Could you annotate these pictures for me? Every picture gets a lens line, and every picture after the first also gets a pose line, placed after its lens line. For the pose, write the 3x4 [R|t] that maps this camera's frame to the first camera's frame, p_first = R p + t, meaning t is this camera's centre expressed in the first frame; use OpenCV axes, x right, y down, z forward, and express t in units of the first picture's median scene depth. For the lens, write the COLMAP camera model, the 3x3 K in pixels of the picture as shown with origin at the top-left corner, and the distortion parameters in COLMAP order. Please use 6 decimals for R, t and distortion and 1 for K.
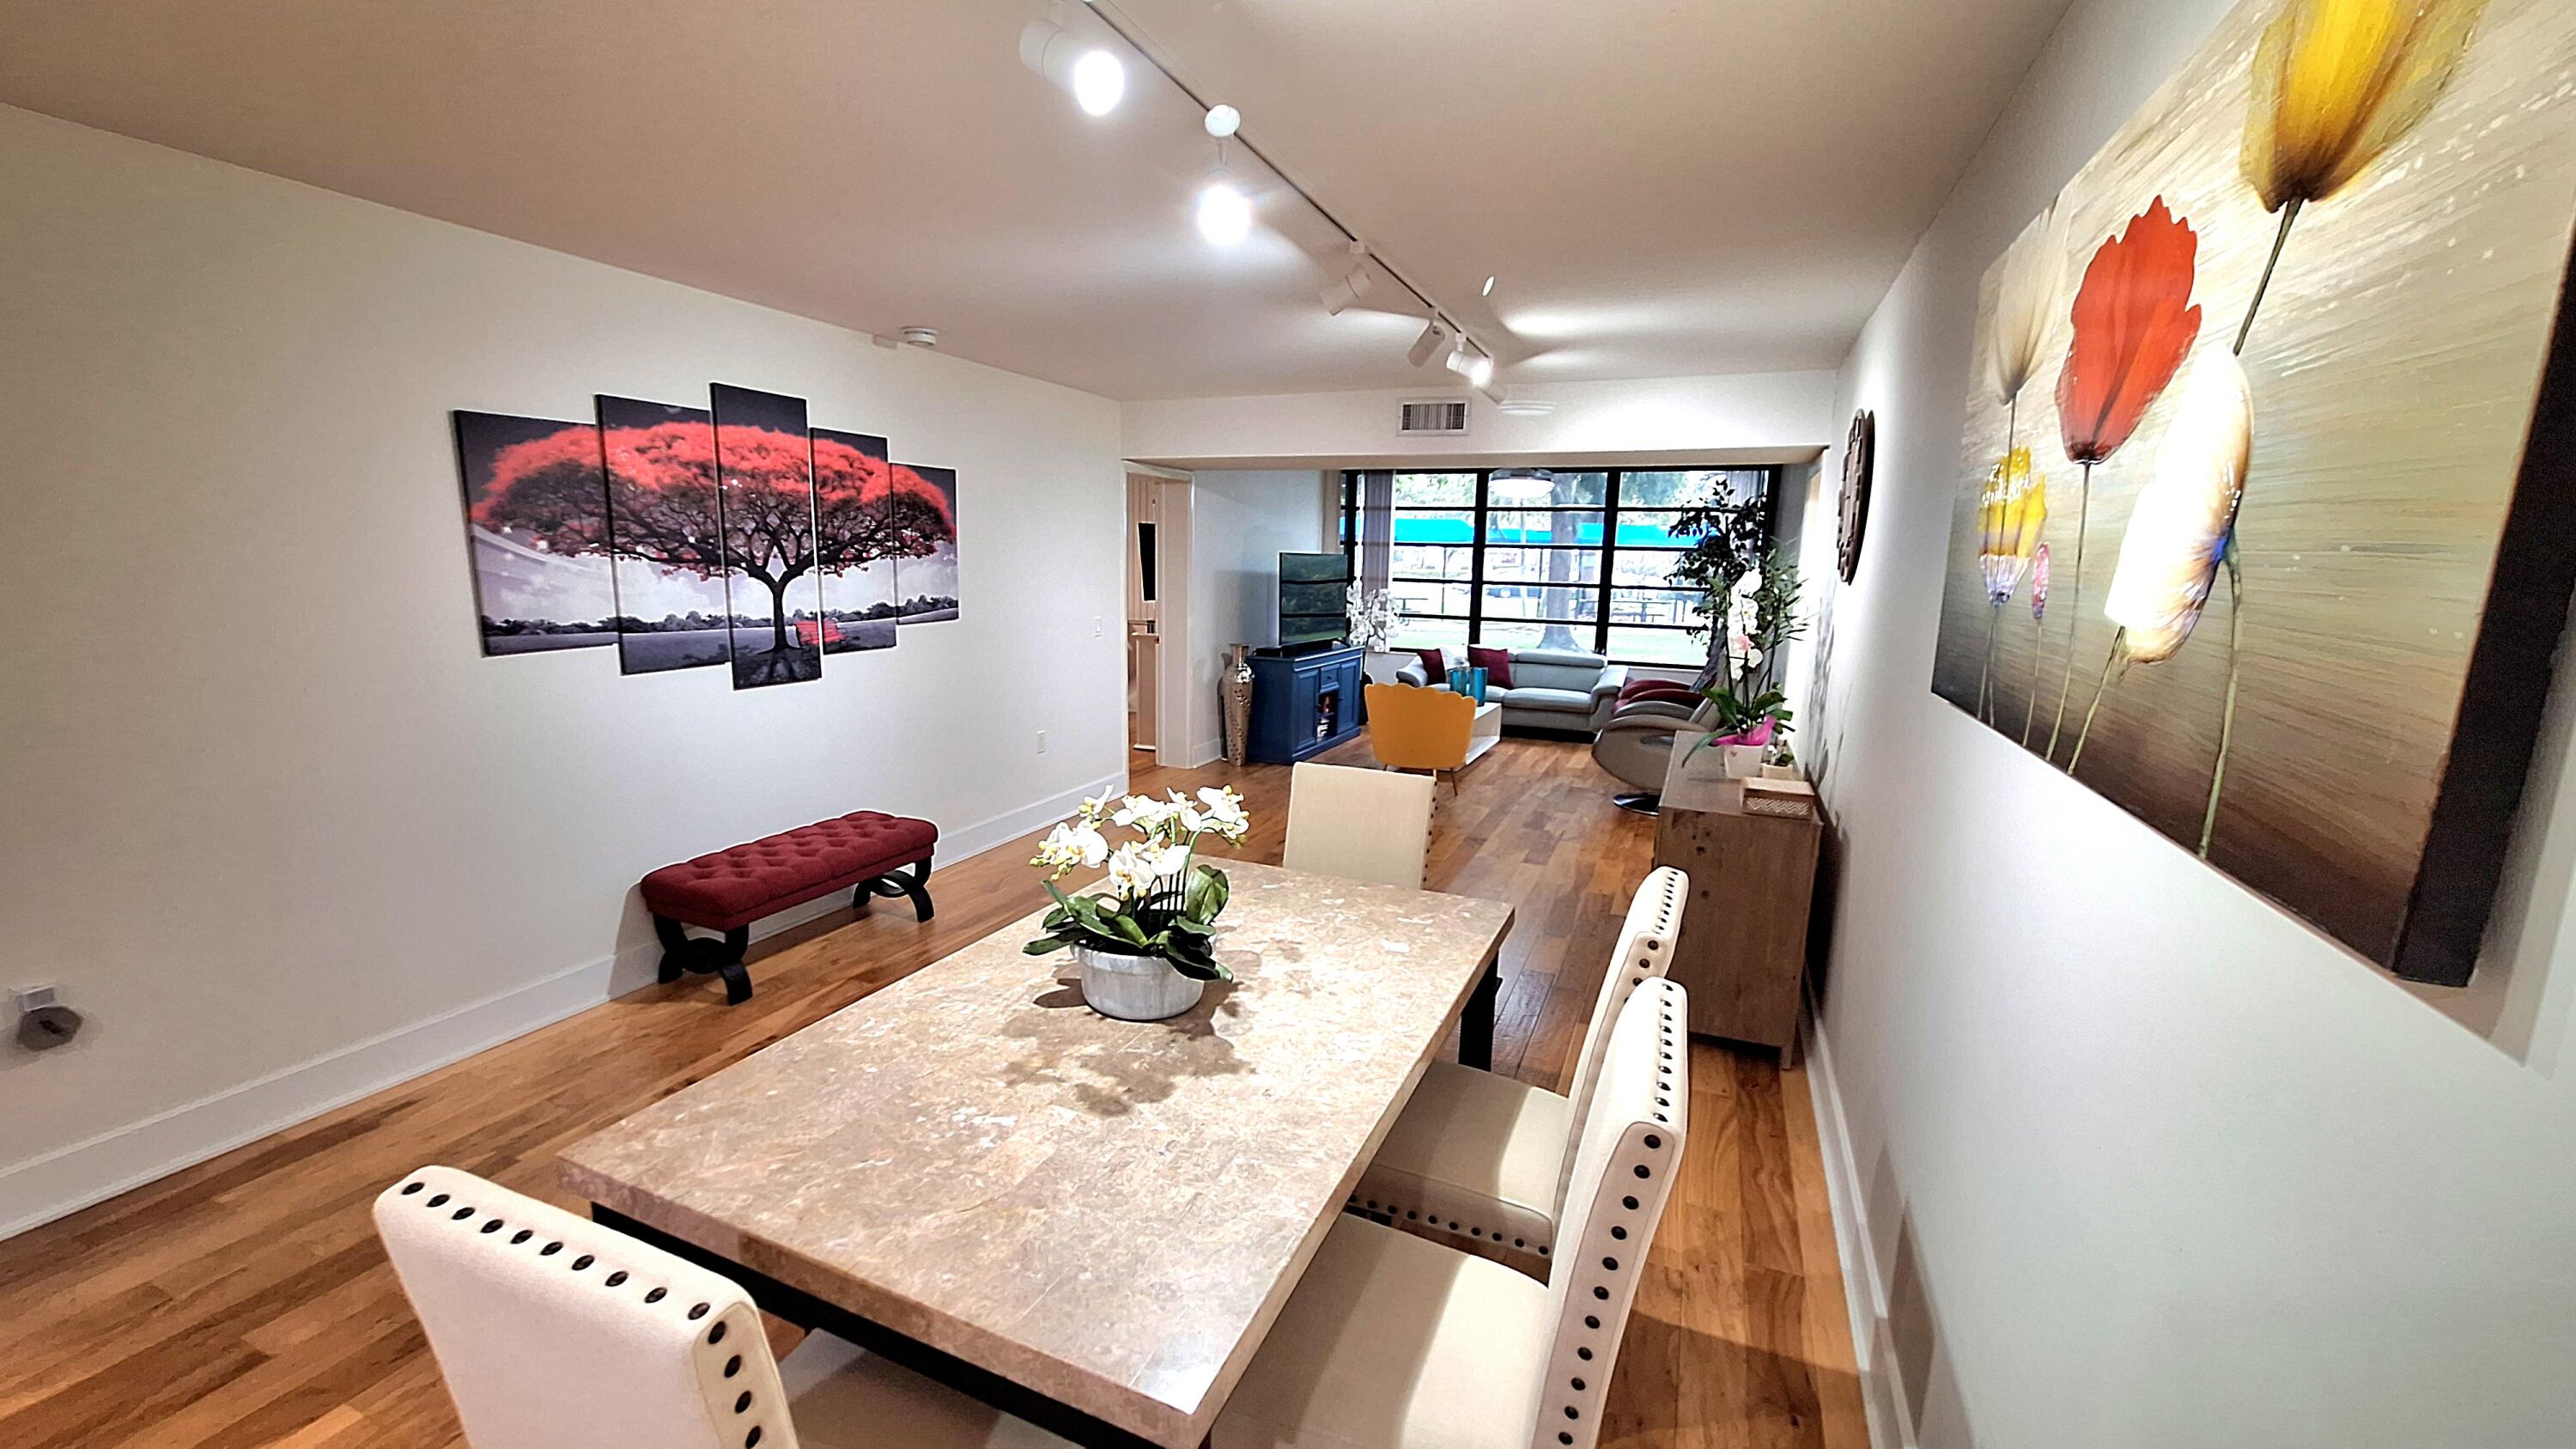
lens RADIAL K [[1017.2, 0, 1266.3], [0, 1017.2, 733.0], [0, 0, 1]] dist [-0.005456, 0.001783]
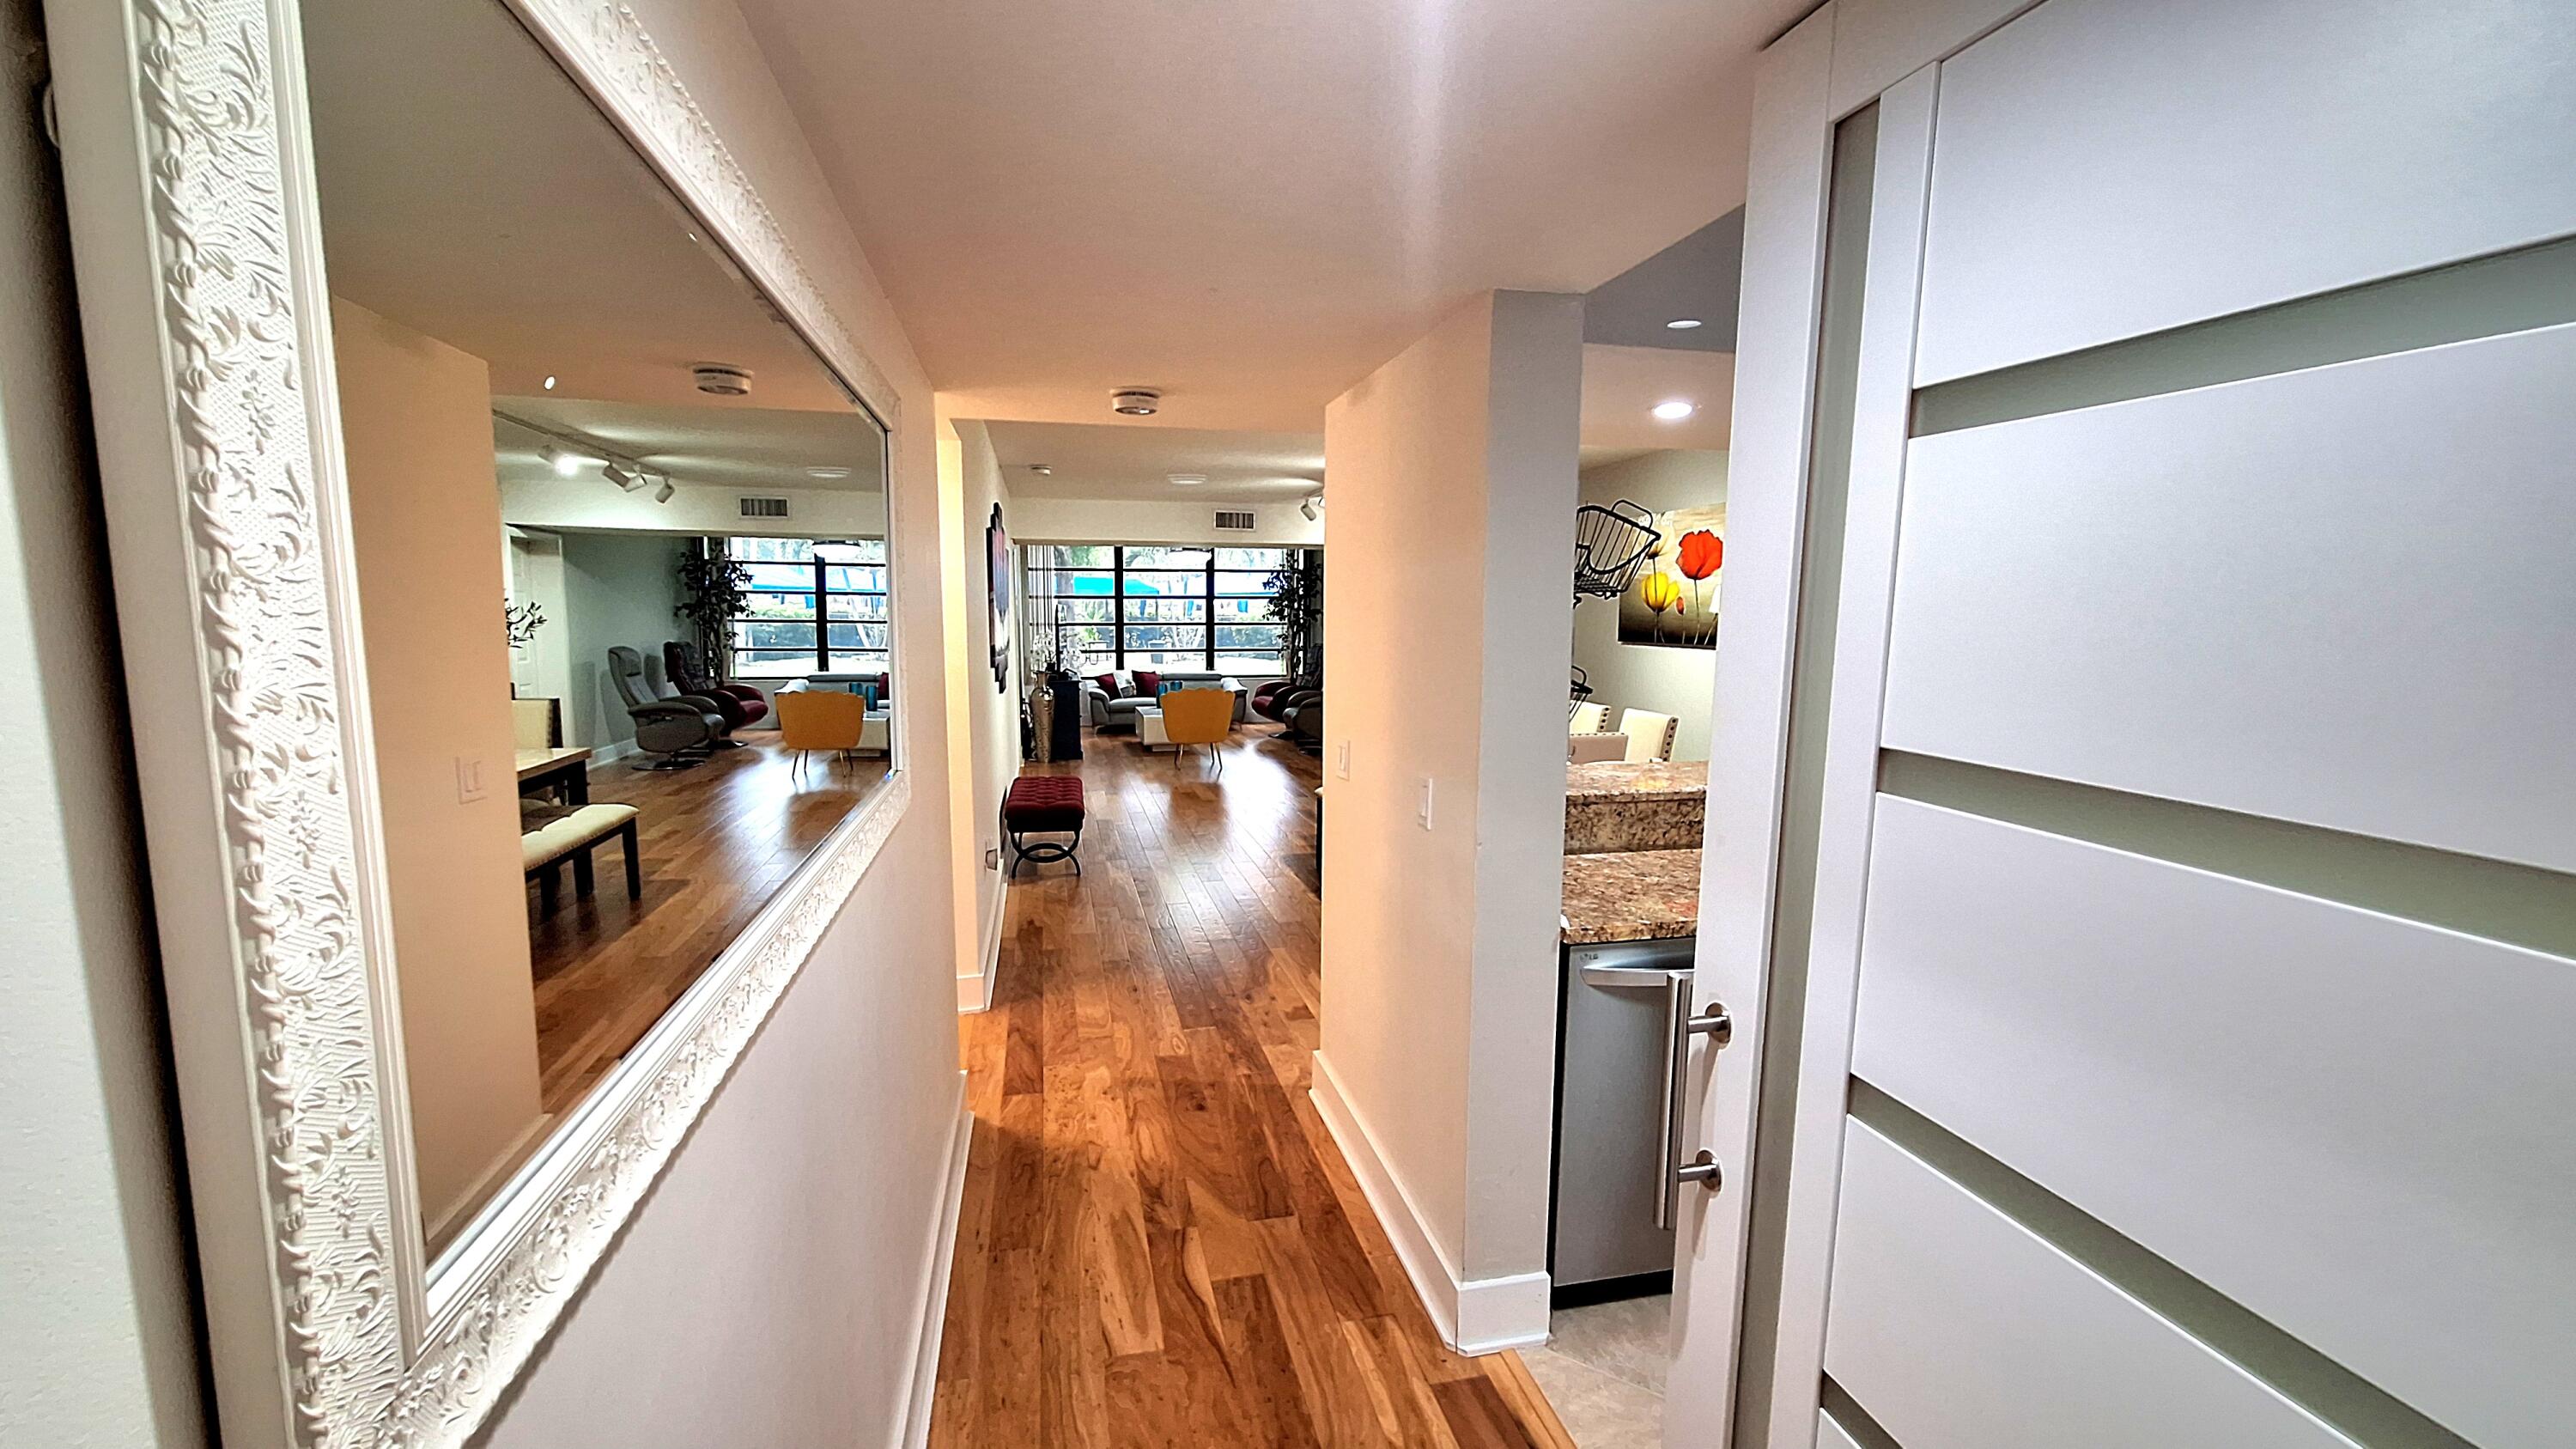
lens RADIAL K [[1017.2, 0, 1266.2], [0, 1017.2, 738.6], [0, 0, 1]] dist [-0.005456, 0.001783]
pose [[0.811174, -0.091530, 0.577598, -0.971817], [0.115143, 0.993340, -0.004295, 0.069577], [-0.573358, 0.069990, 0.816310, -0.445865]]
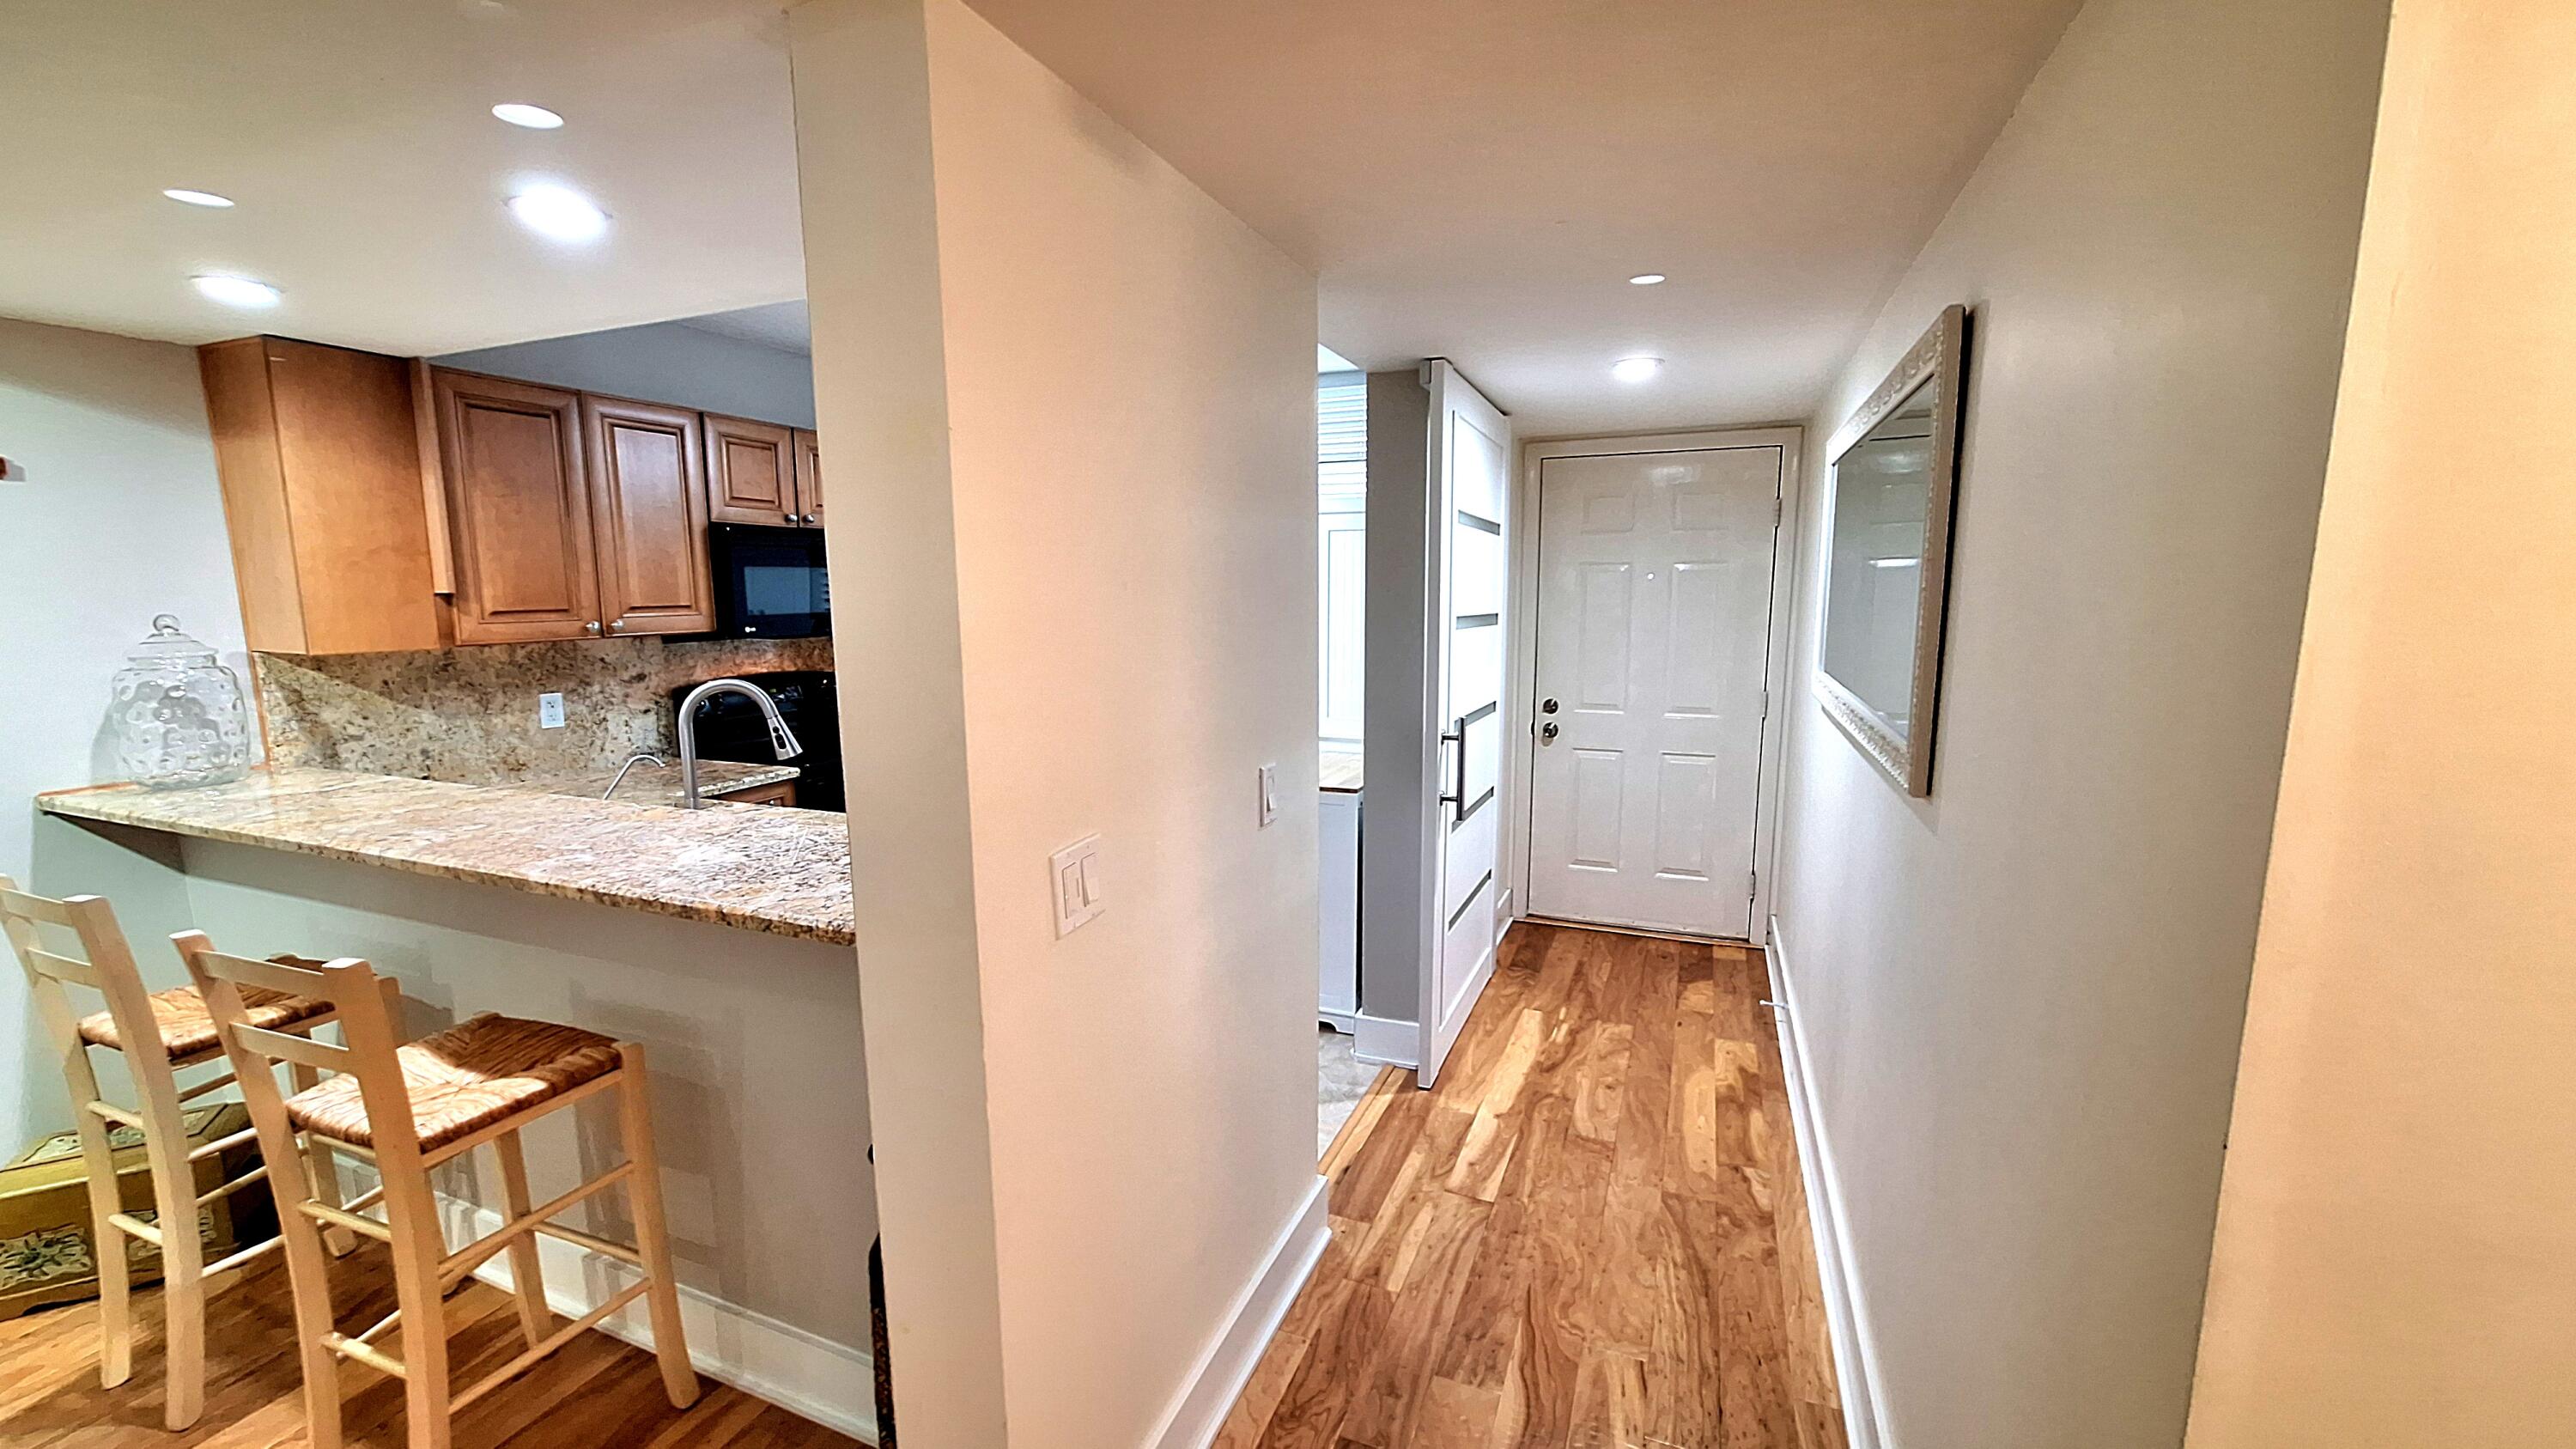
lens RADIAL K [[1017.2, 0, 1270.1], [0, 1017.2, 725.3], [0, 0, 1]] dist [-0.005456, 0.001783]
pose [[-0.999863, -0.010226, -0.013052, -0.610136], [-0.013747, 0.951384, 0.307700, -0.057023], [0.009271, 0.307838, -0.951394, 0.342248]]
